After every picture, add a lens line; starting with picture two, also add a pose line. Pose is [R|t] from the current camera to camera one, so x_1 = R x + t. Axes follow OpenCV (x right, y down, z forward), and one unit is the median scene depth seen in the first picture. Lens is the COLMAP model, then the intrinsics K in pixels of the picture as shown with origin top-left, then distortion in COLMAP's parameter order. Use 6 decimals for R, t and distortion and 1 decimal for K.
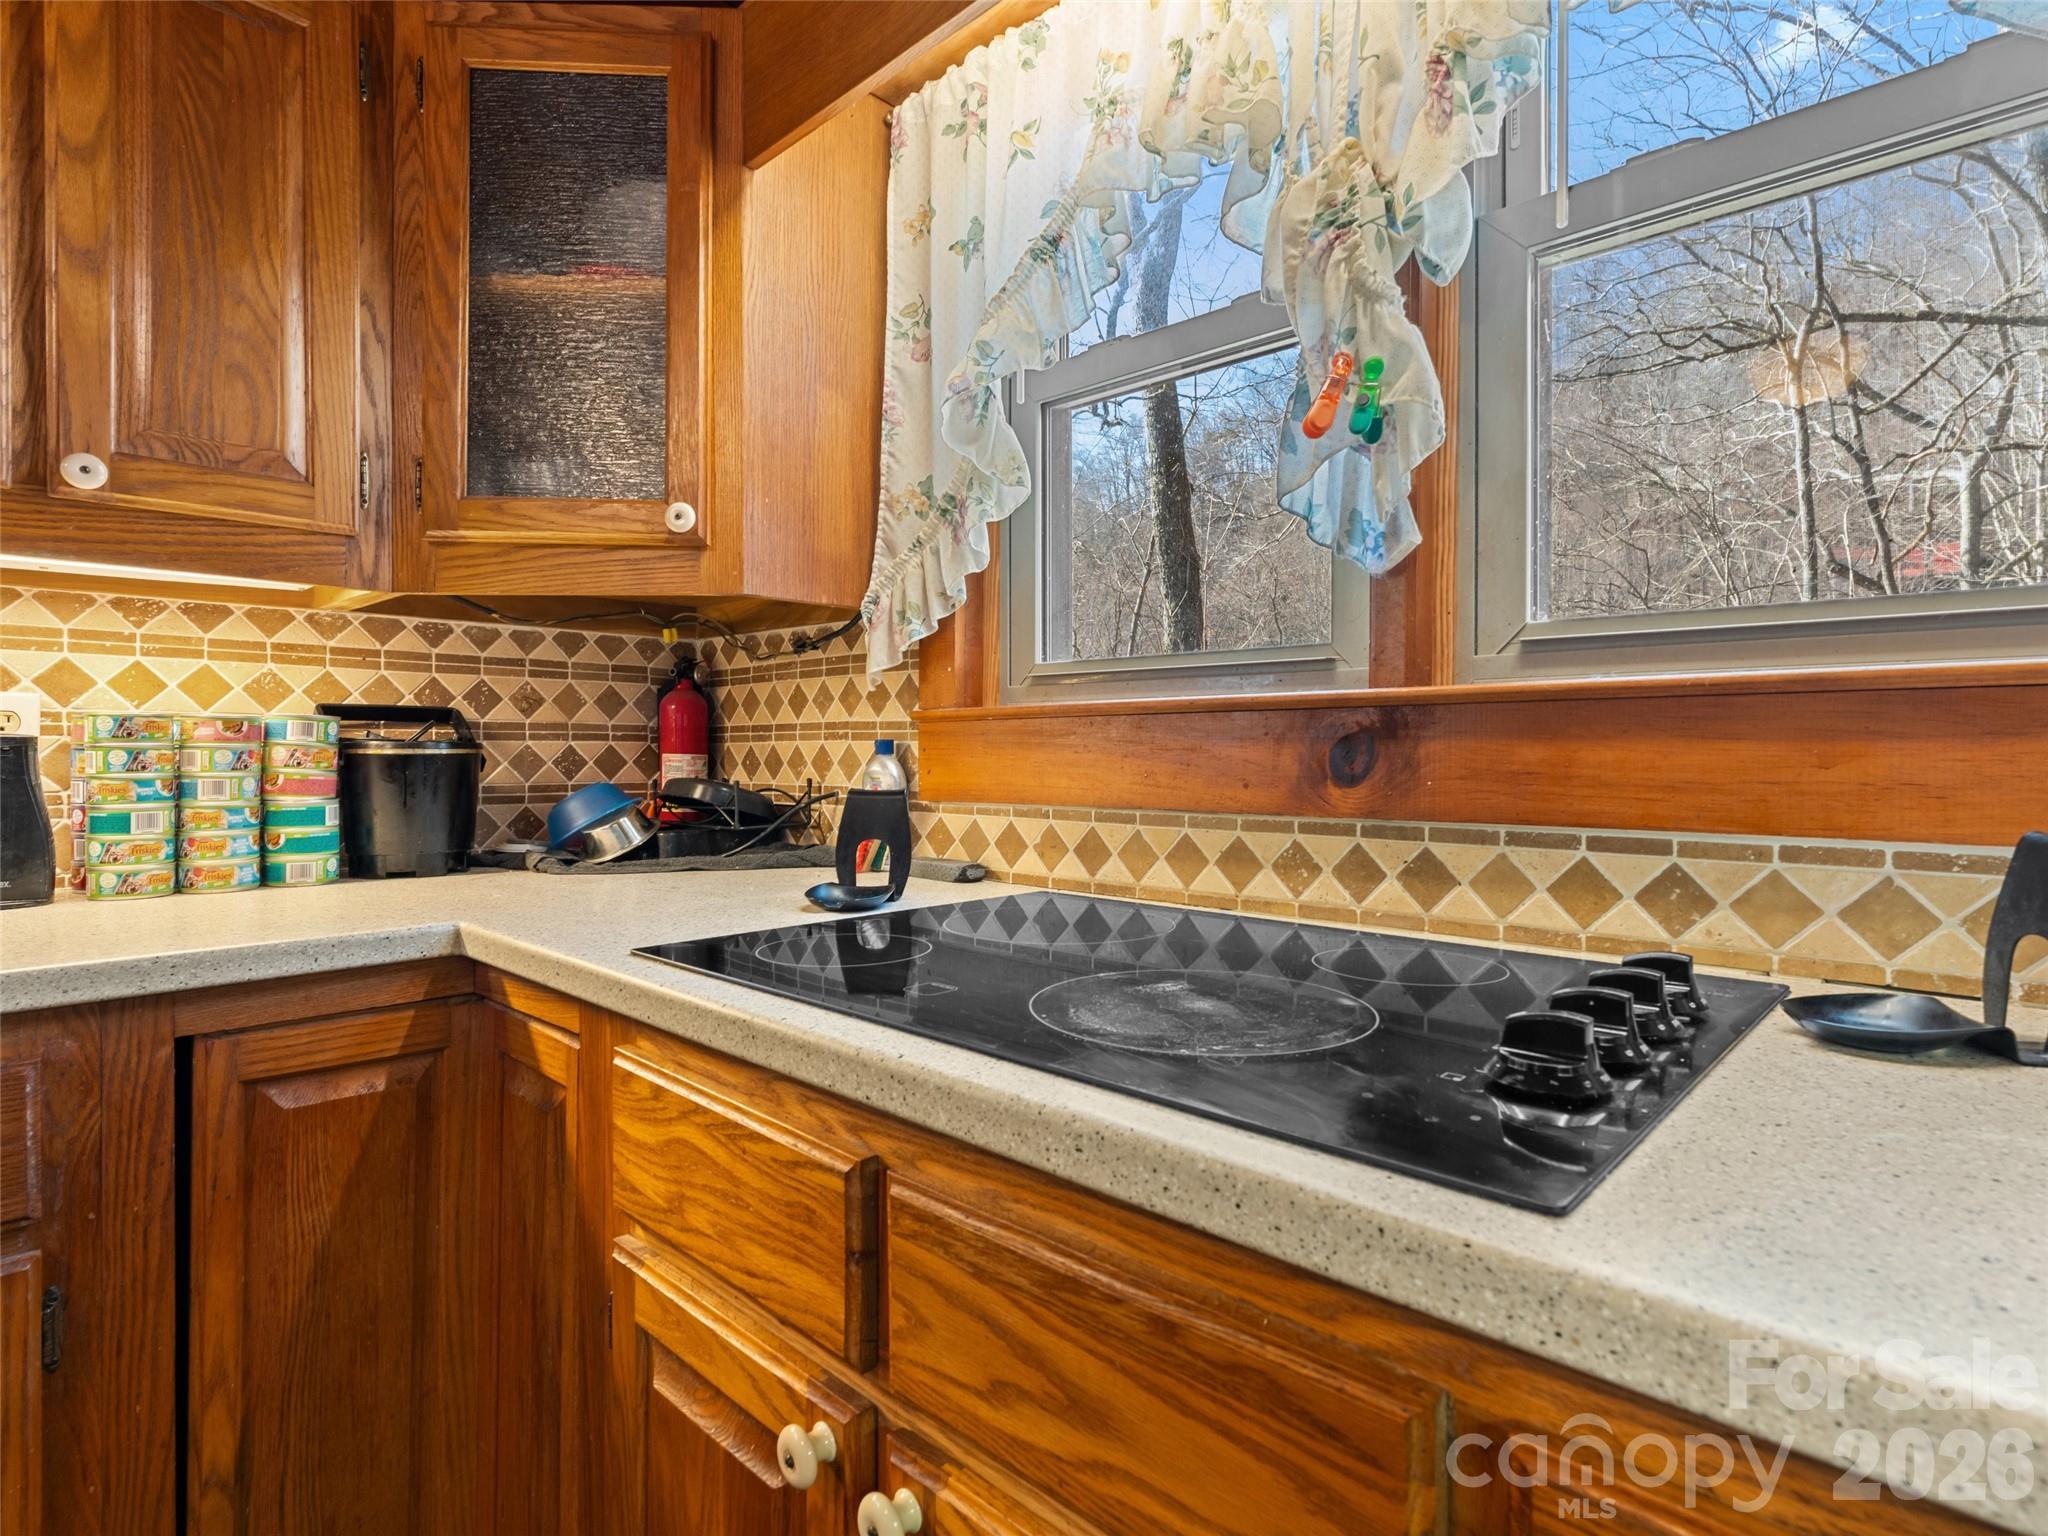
lens RADIAL K [[1064.6, 0, 1031.4], [0, 1064.6, 756.5], [0, 0, 1]] dist [-0.001837, 0.000023]
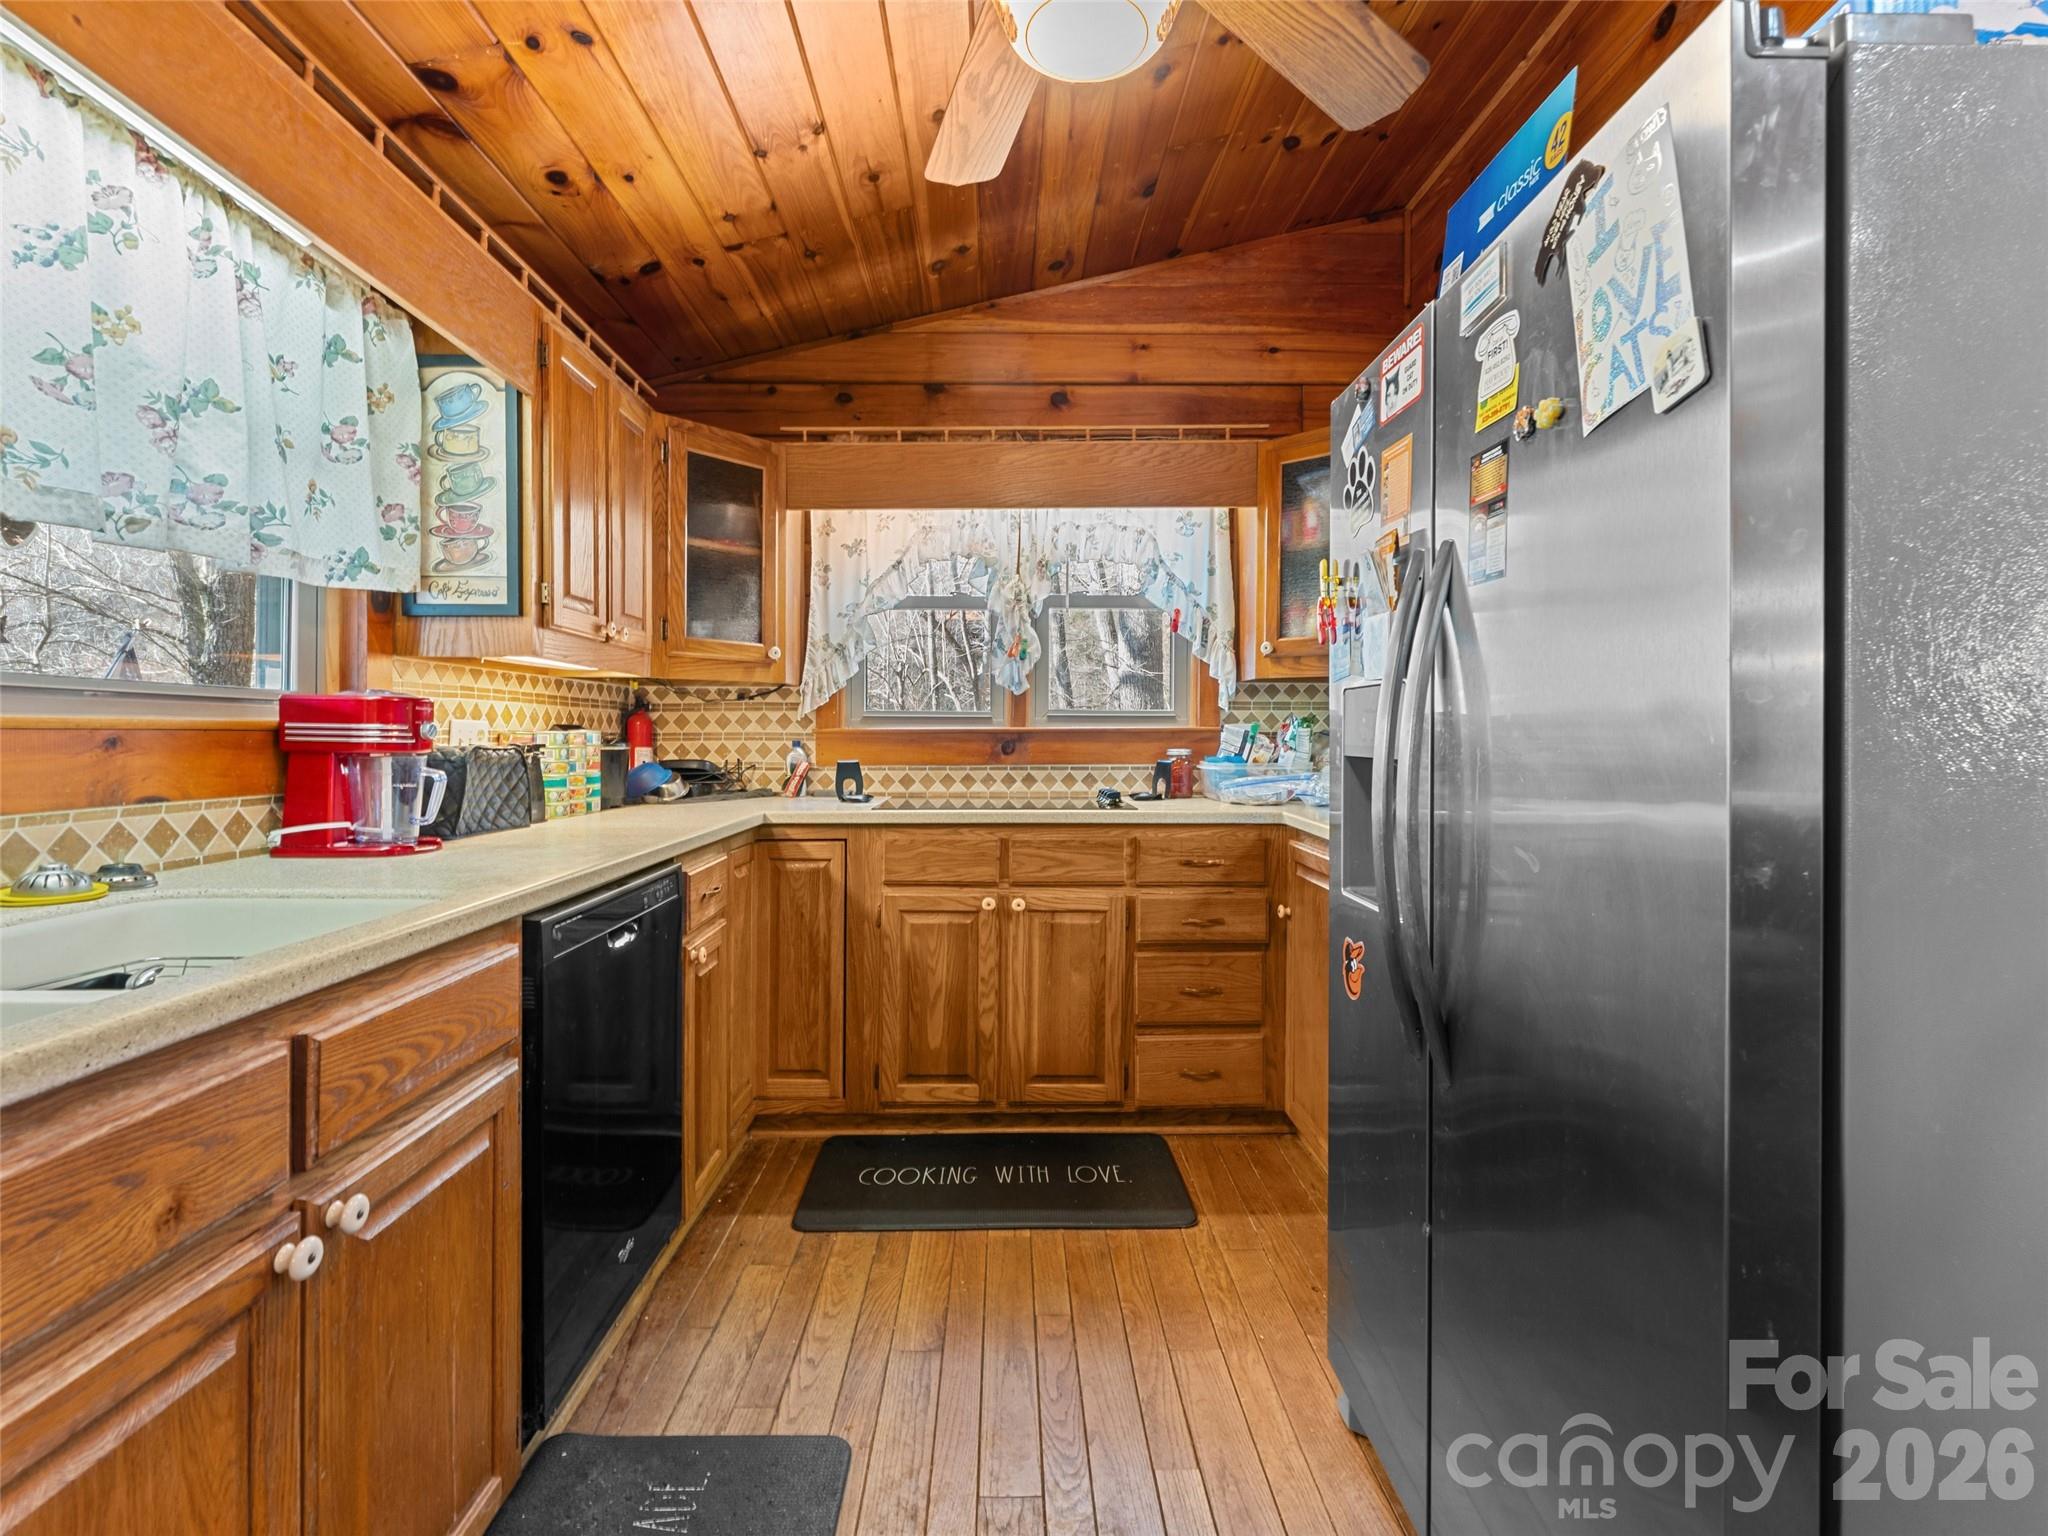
lens RADIAL K [[943.5, 0, 1019.2], [0, 943.5, 753.9], [0, 0, 1]] dist [0.000683, 0.000064]
pose [[0.719356, -0.015303, 0.694473, -1.660825], [0.005338, 0.999850, 0.016503, -0.025187], [-0.694622, -0.008165, 0.719329, -1.125119]]
